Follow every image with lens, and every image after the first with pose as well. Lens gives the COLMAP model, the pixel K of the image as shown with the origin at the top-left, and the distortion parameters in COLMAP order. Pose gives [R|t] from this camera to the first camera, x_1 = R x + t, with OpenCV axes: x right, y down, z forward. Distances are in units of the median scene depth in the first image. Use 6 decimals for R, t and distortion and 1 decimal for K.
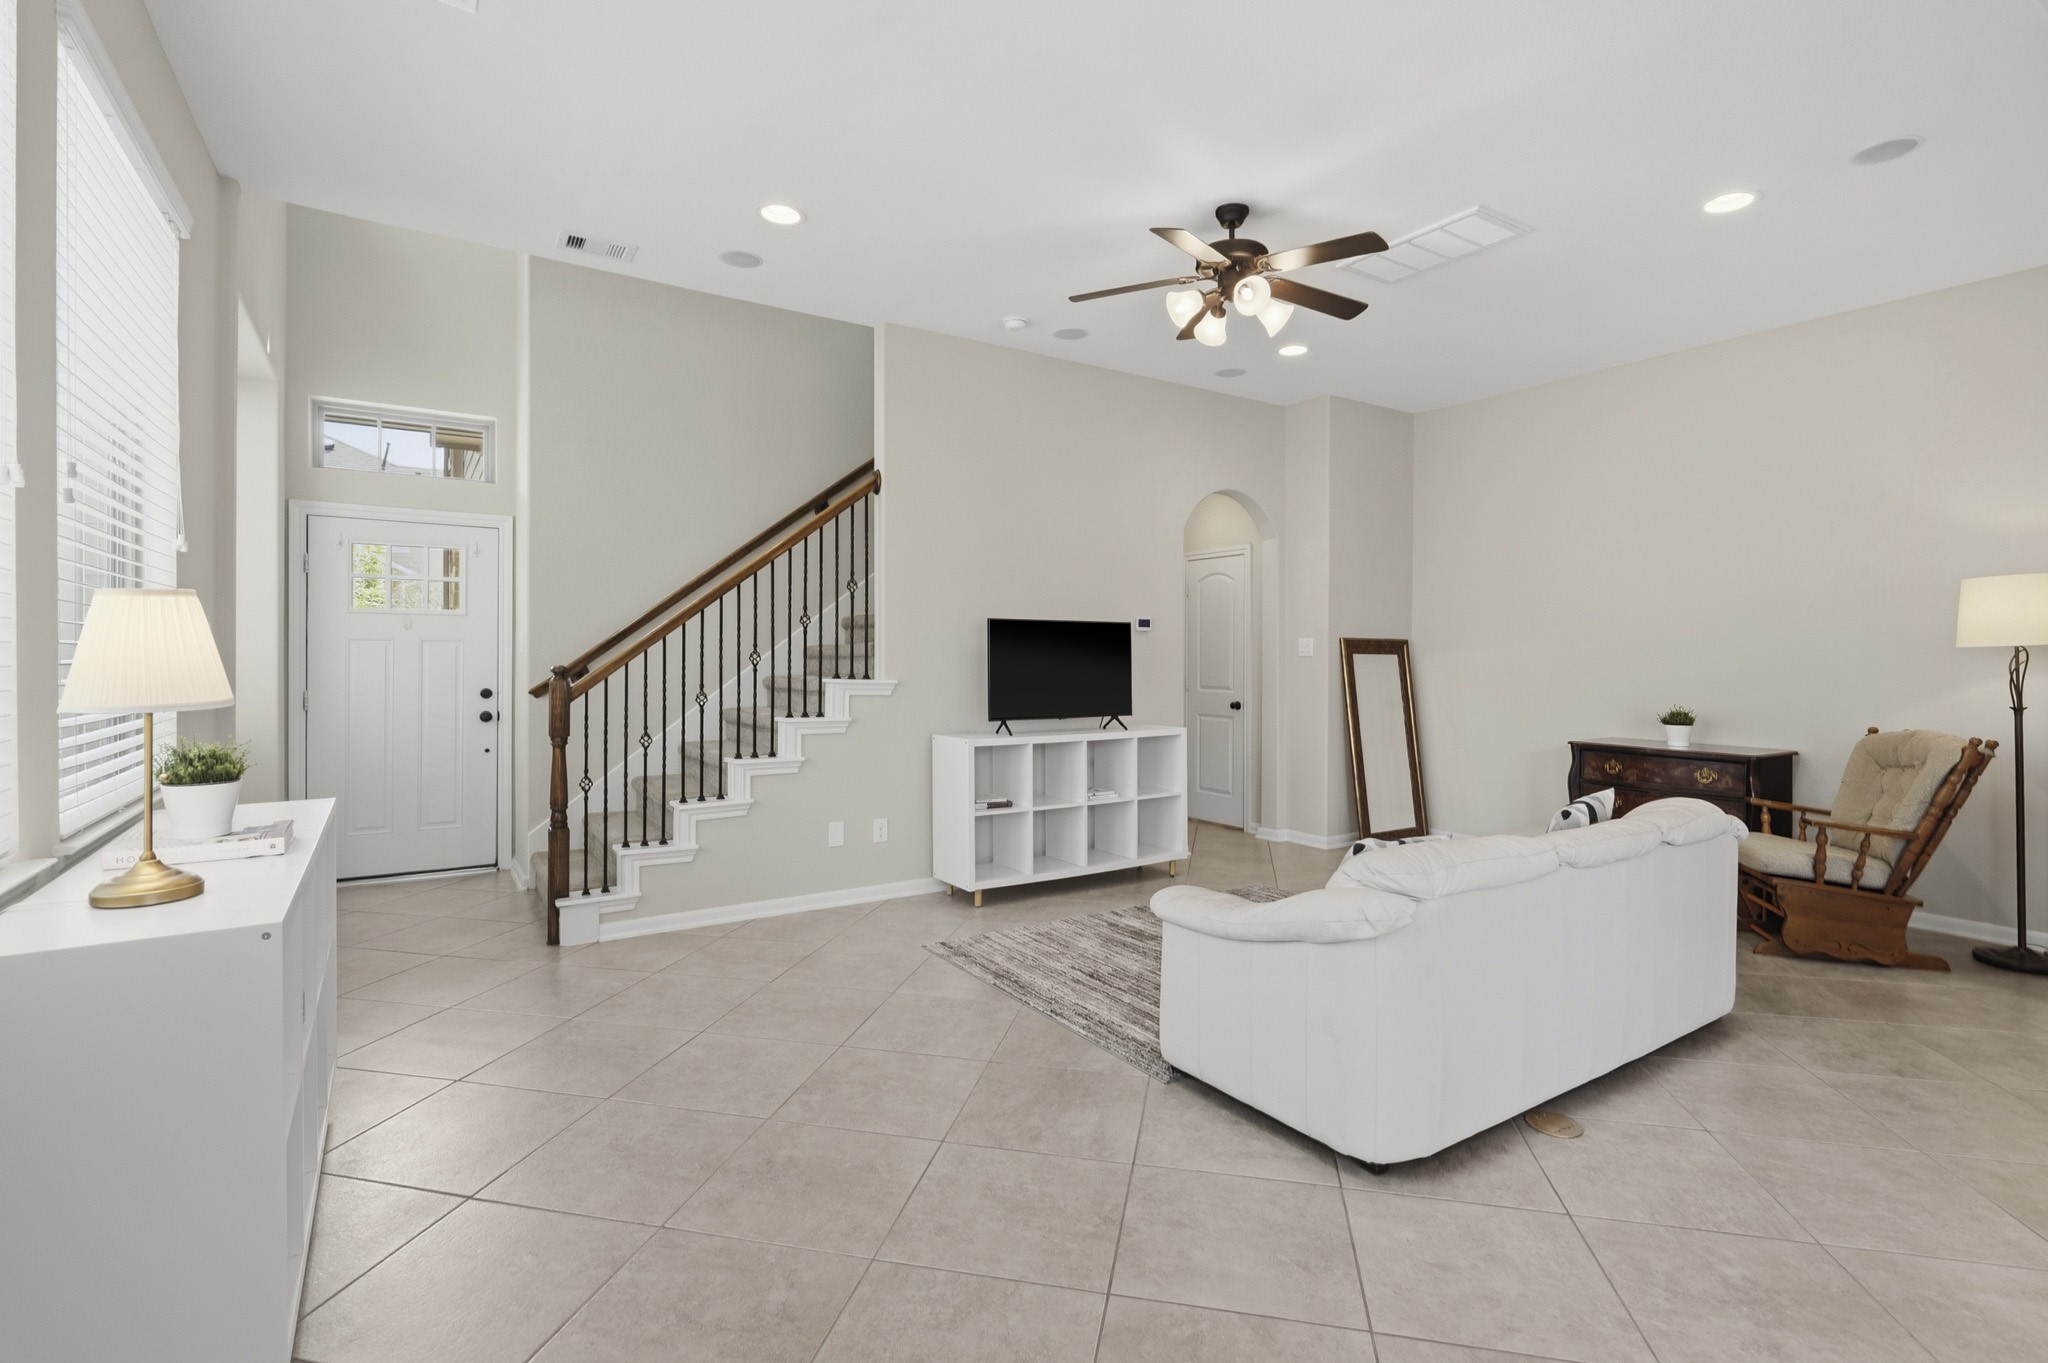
lens RADIAL K [[943.4, 0, 1019.9], [0, 943.4, 662.4], [0, 0, 1]] dist [-0.001154, -0.000045]
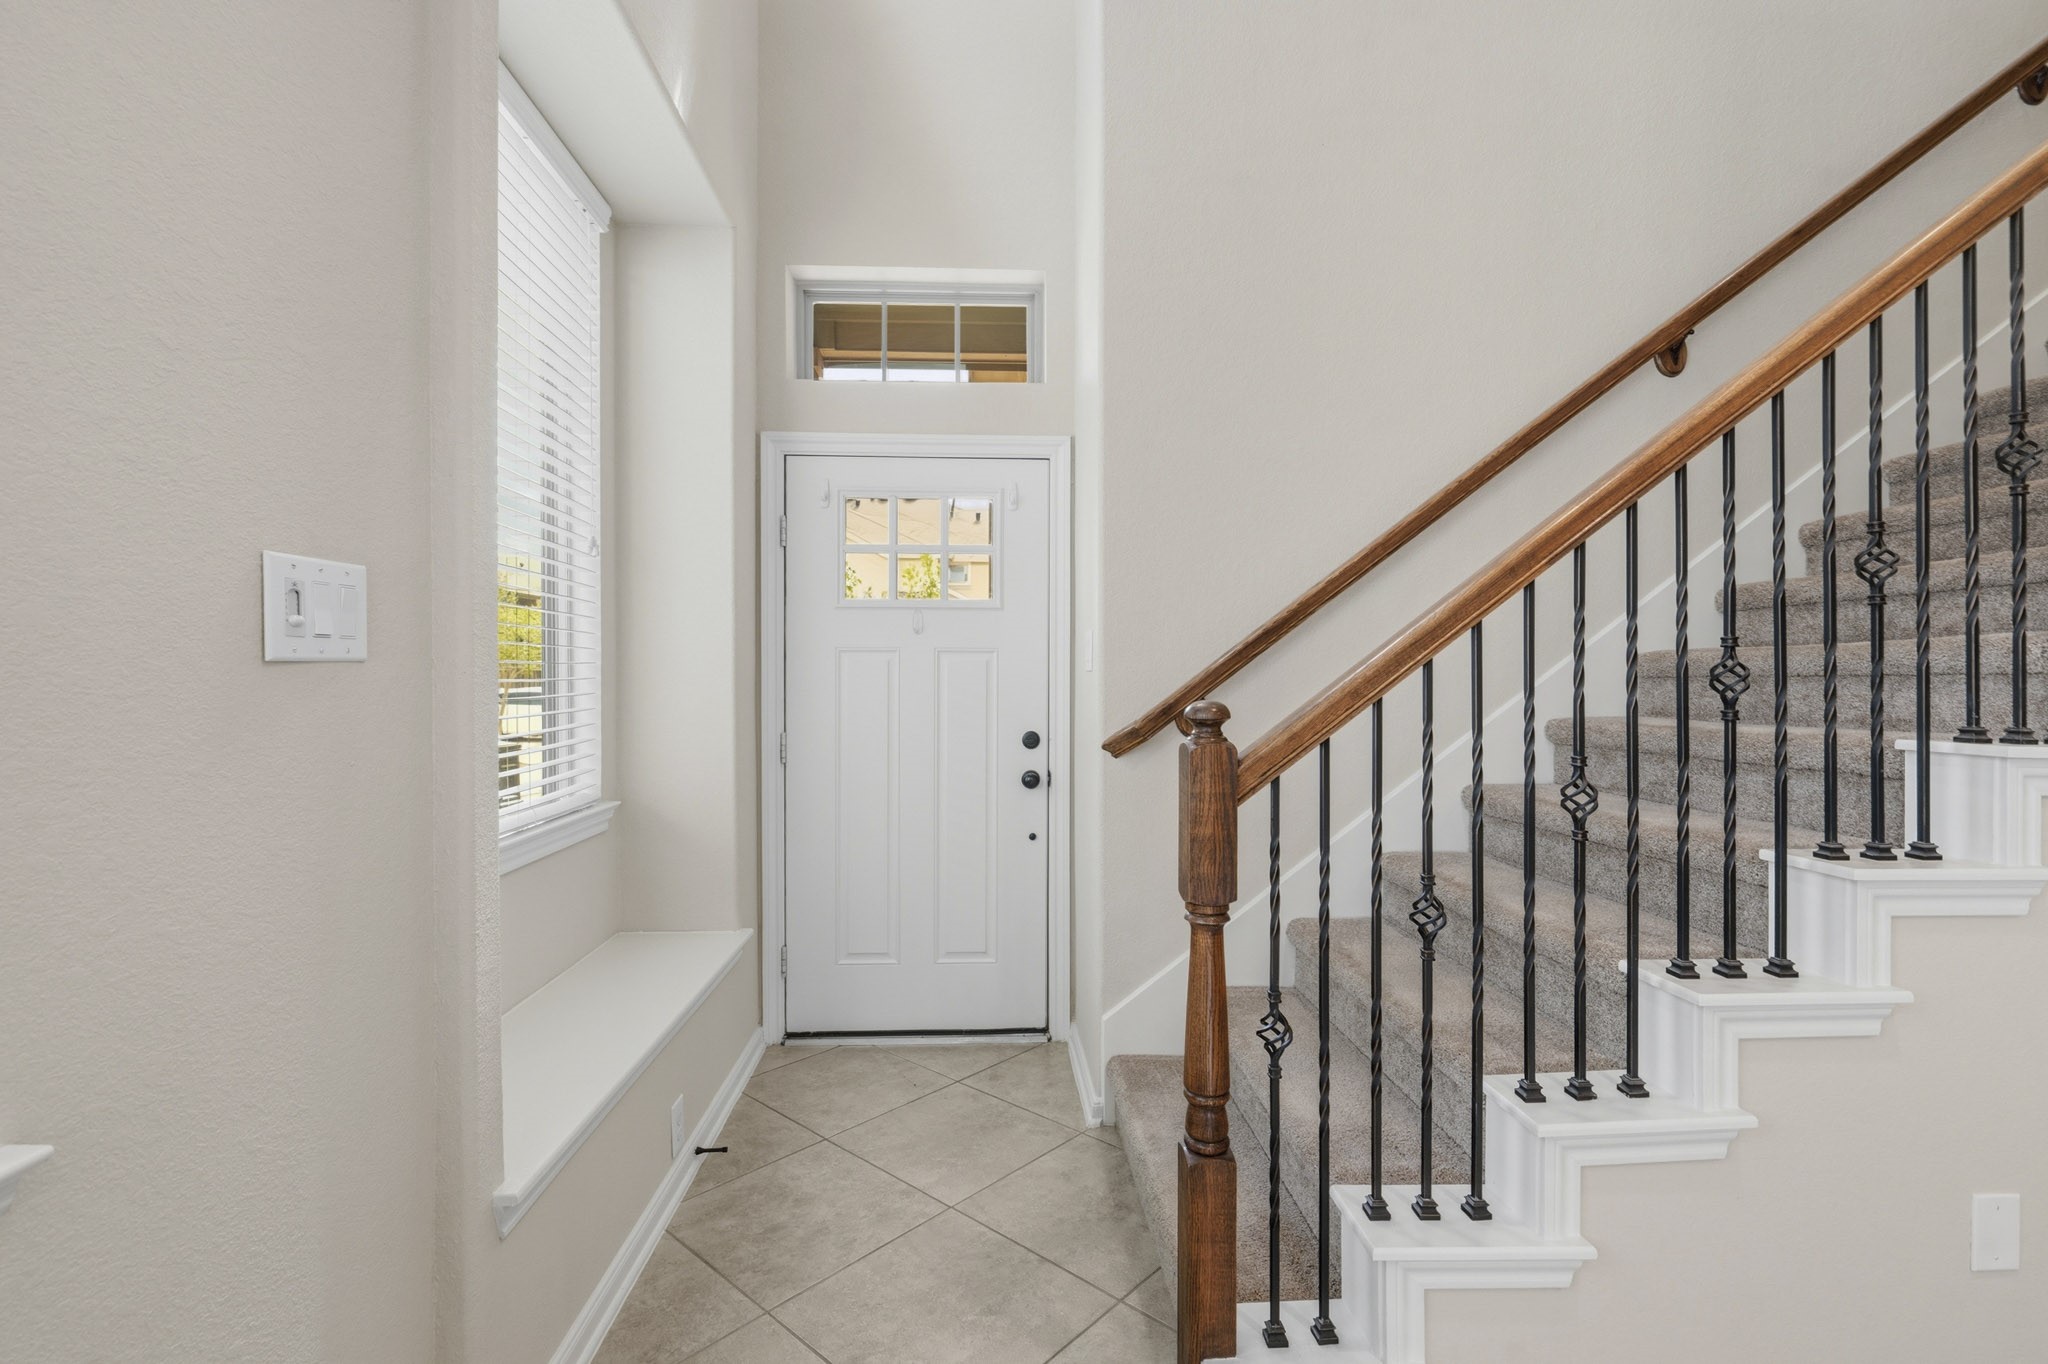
lens RADIAL K [[943.4, 0, 1022.1], [0, 943.4, 679.6], [0, 0, 1]] dist [-0.001154, -0.000045]
pose [[0.864629, -0.003808, -0.502396, -0.313836], [0.001946, 0.999989, -0.004230, -0.002779], [0.502407, 0.002680, 0.864627, 0.557056]]
